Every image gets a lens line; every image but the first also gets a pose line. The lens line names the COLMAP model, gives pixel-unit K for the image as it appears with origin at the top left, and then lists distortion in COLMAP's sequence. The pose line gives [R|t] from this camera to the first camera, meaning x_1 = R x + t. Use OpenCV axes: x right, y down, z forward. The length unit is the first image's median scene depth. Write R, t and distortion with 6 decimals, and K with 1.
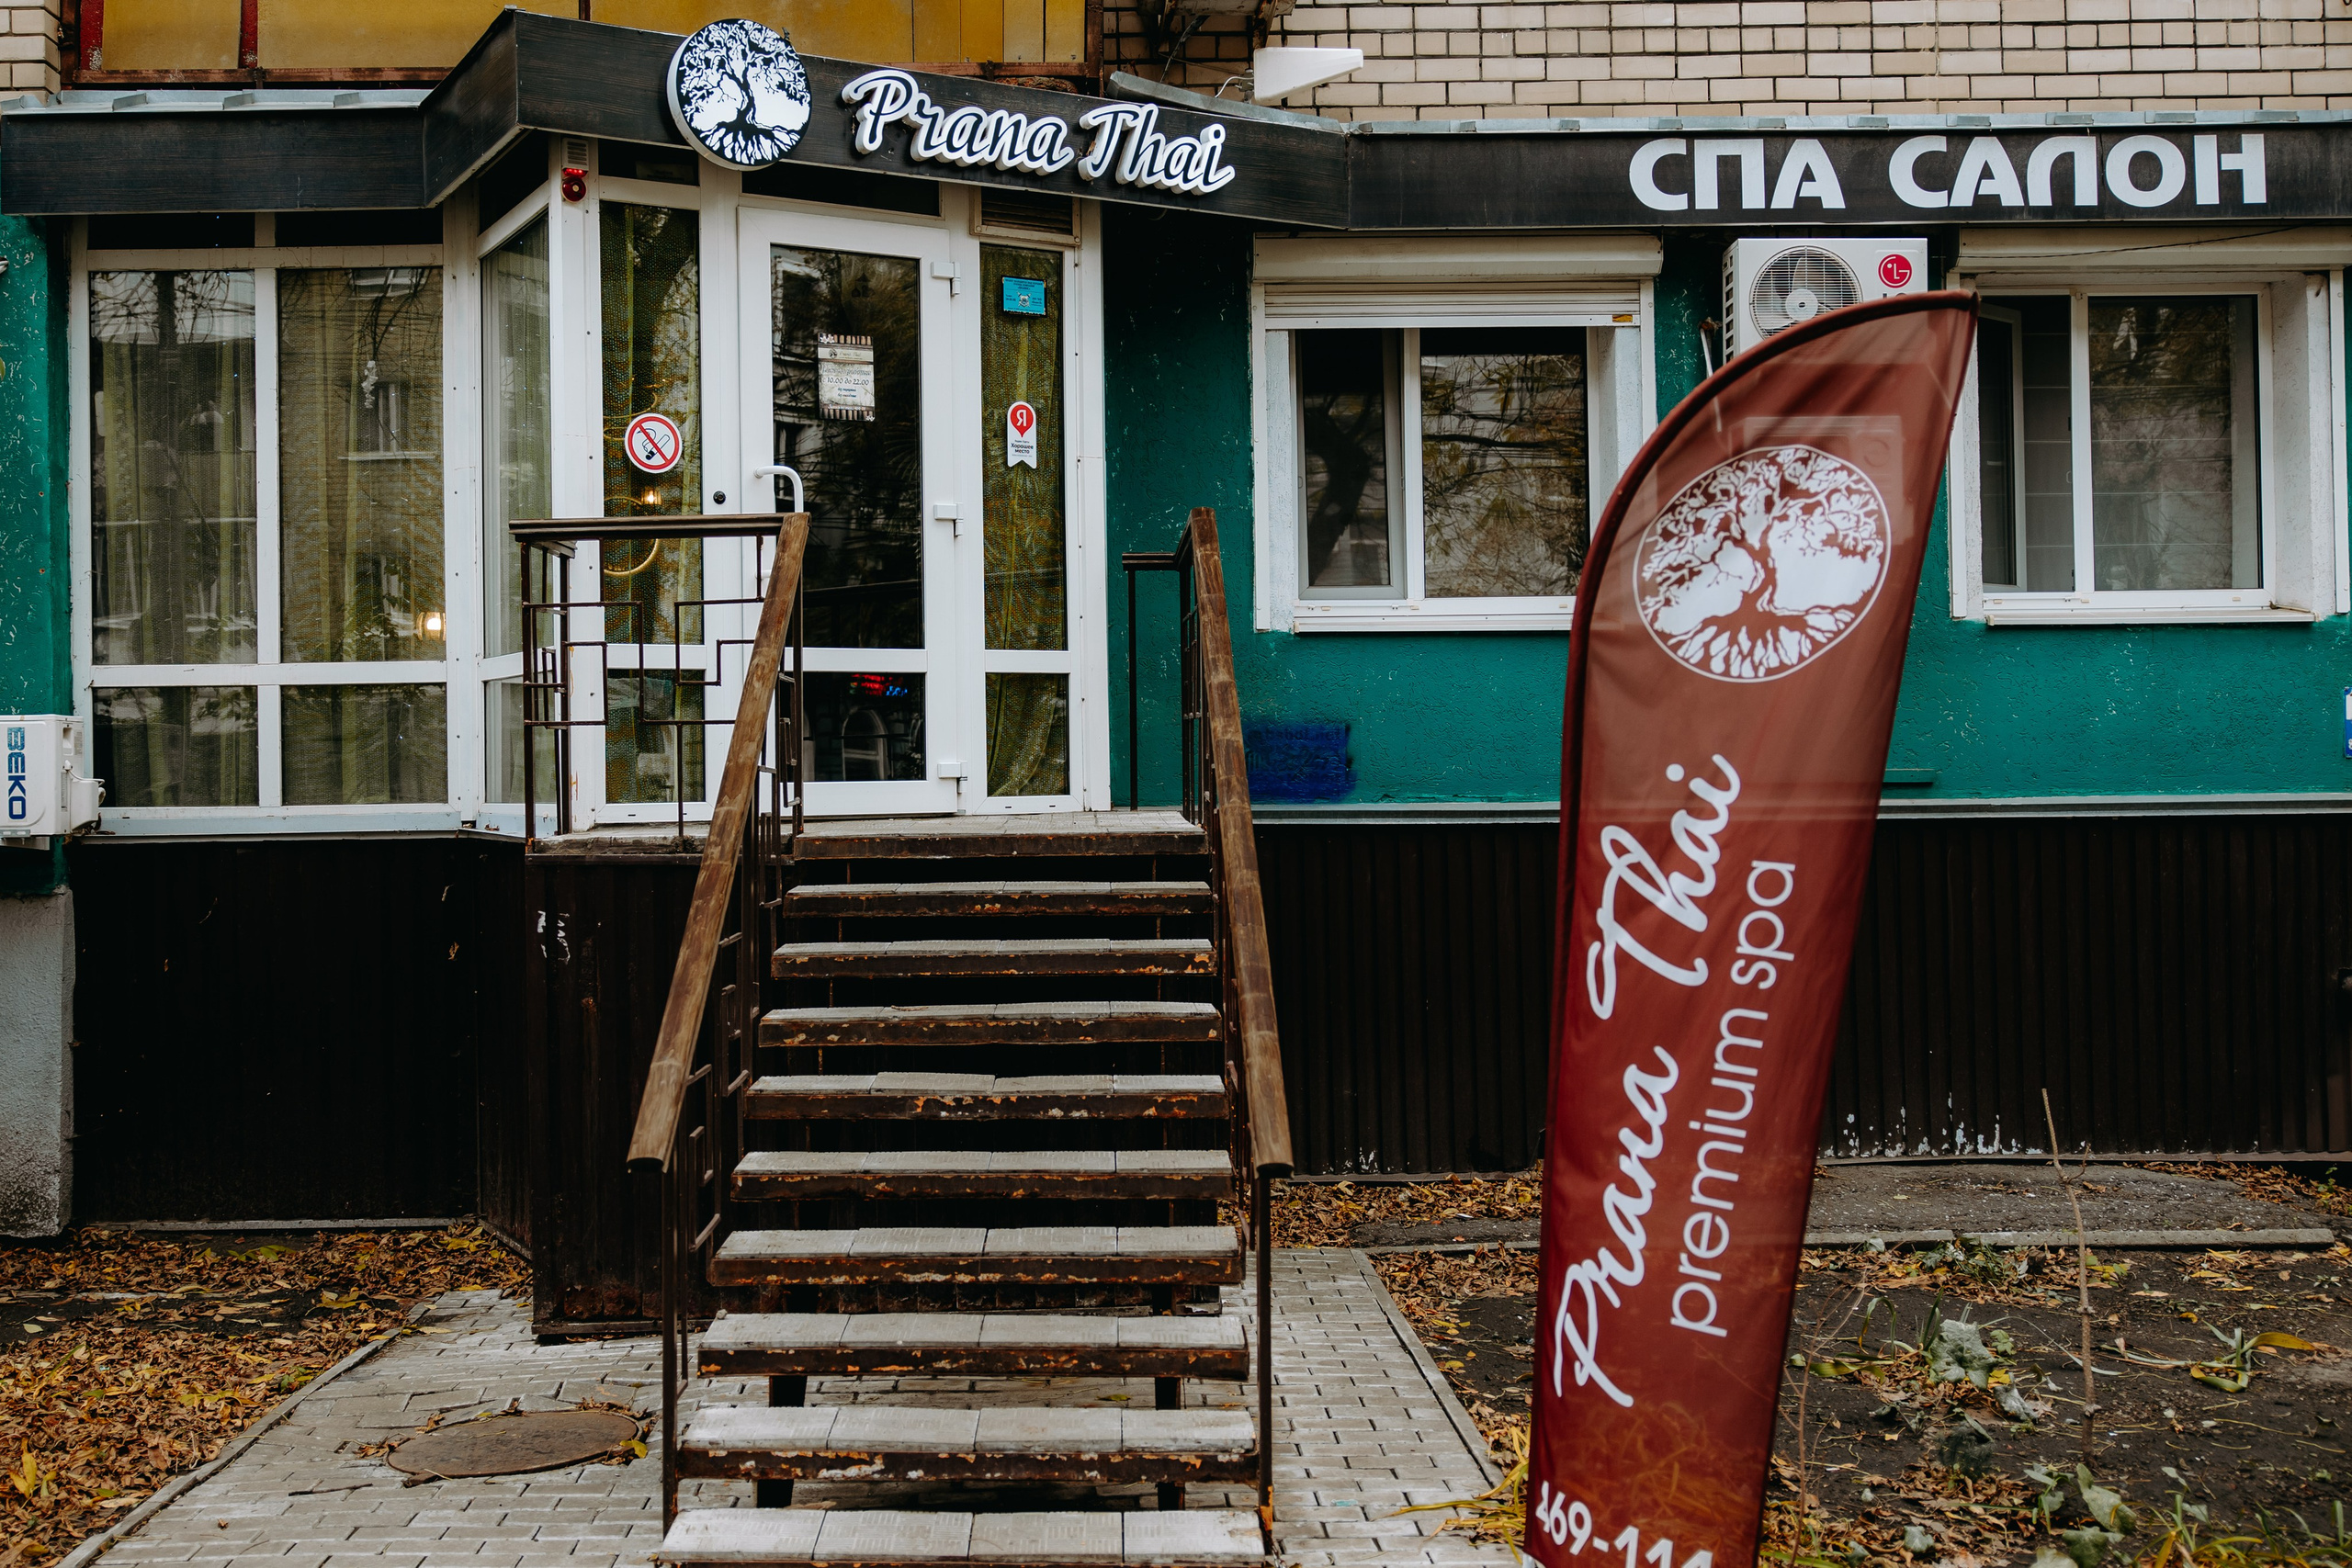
lens RADIAL K [[2395.7, 0, 1072.7], [0, 2395.7, 769.8], [0, 0, 1]] dist [-0.010935, 0.009861]
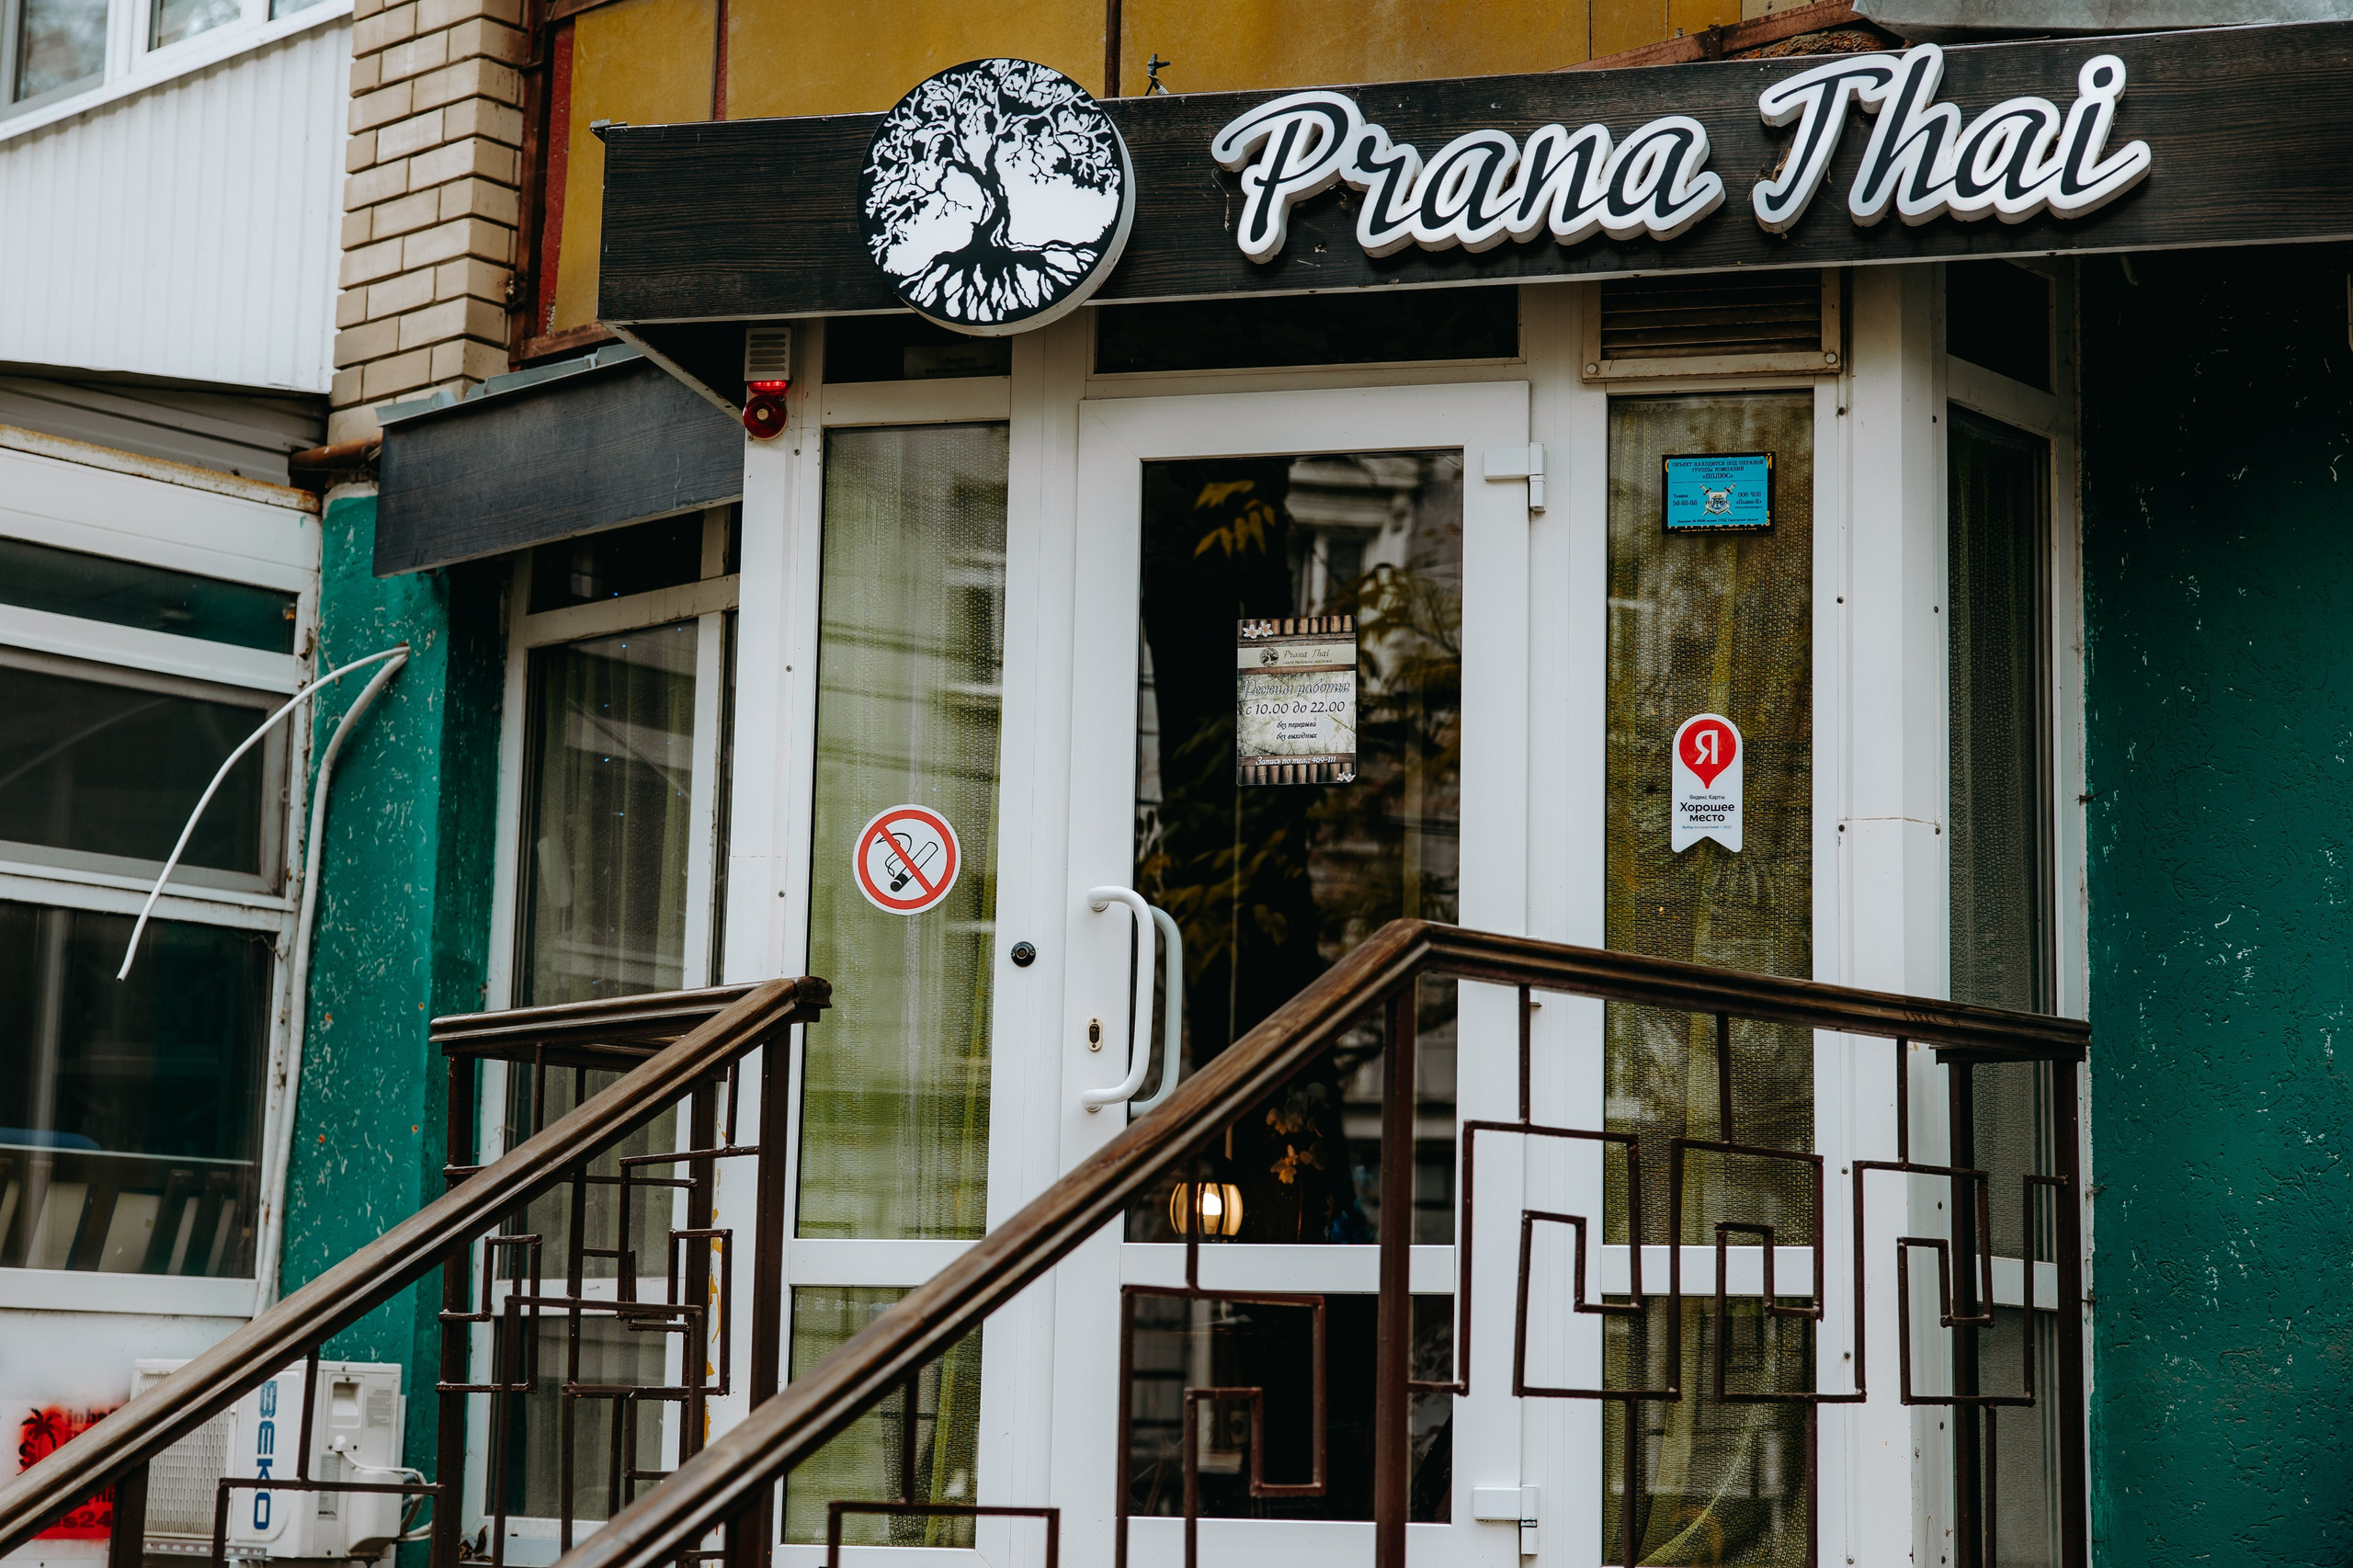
lens RADIAL K [[4128.2, 0, 1094.0], [0, 4128.2, 790.2], [0, 0, 1]] dist [0.031615, 0.033125]
pose [[0.722594, -0.082717, -0.686306, 0.454399], [-0.029166, 0.988283, -0.149822, -0.014438], [0.690657, 0.128277, 0.711715, 0.350116]]
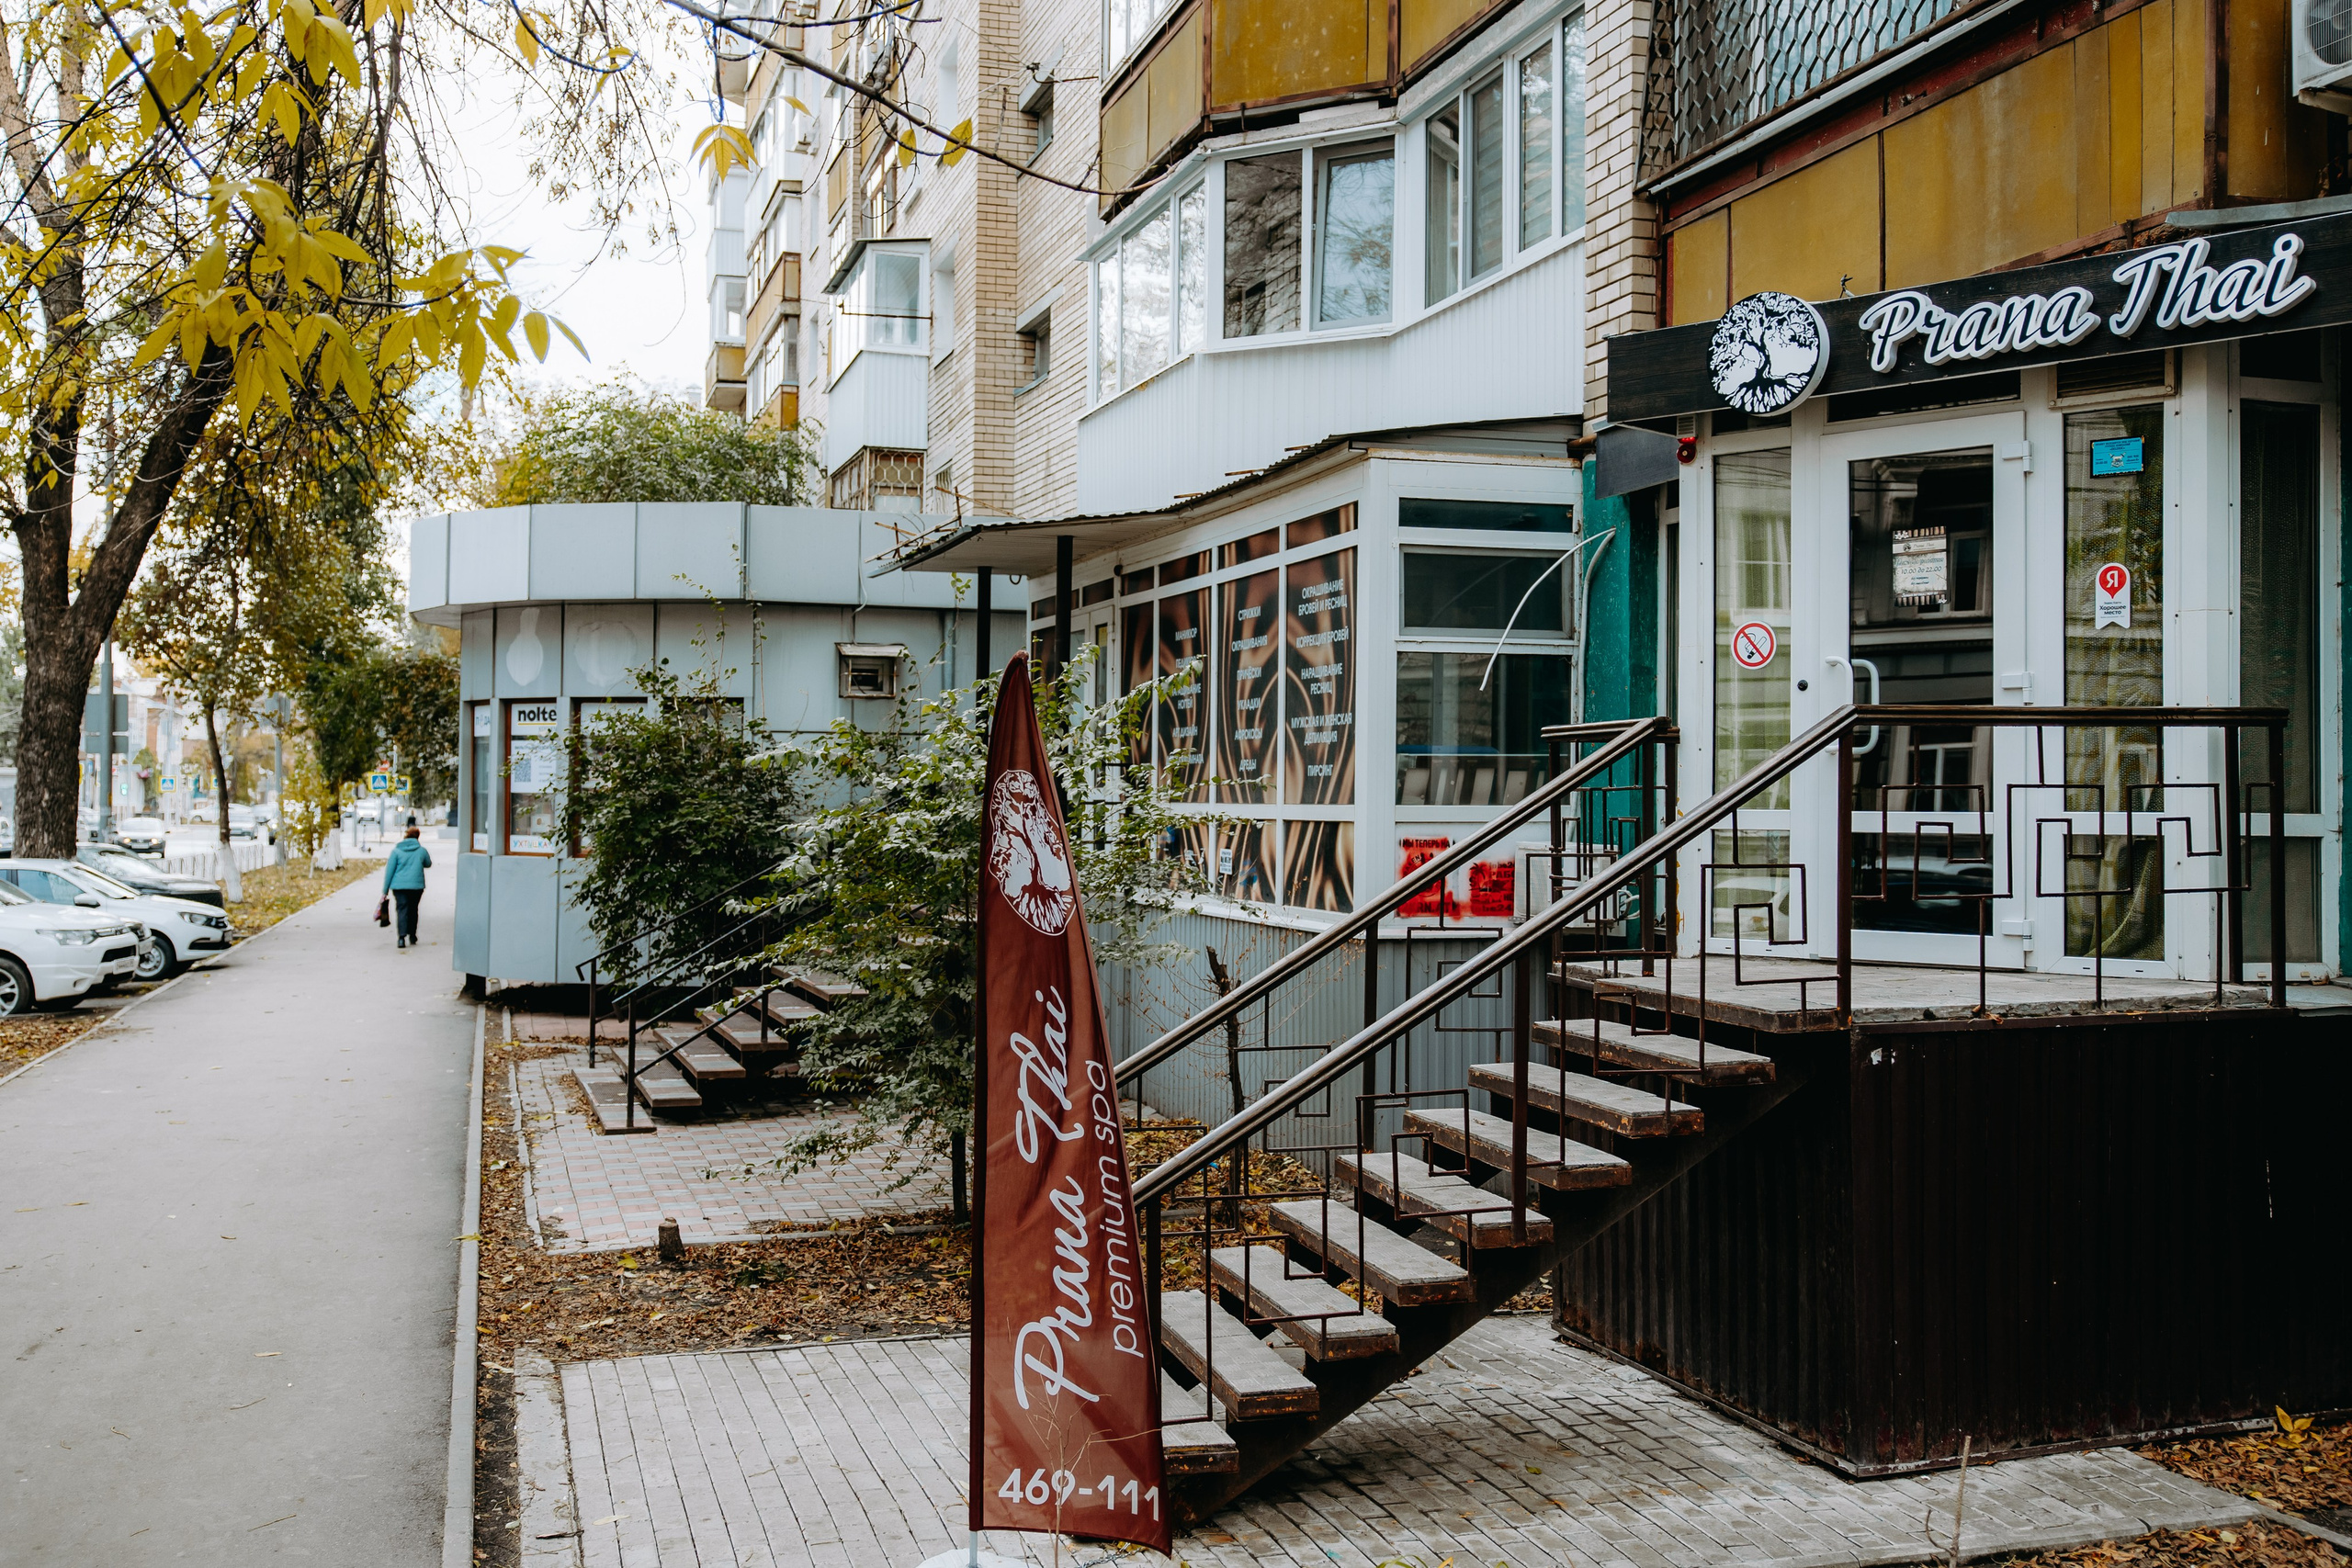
lens RADIAL K [[2151.1, 0, 1117.8], [0, 2151.1, 743.5], [0, 0, 1]] dist [-0.006300, 0.014181]
pose [[0.267953, -0.008651, -0.963393, 0.744690], [-0.006230, 0.999923, -0.010712, -0.067549], [0.963412, 0.008873, 0.267879, 0.368007]]
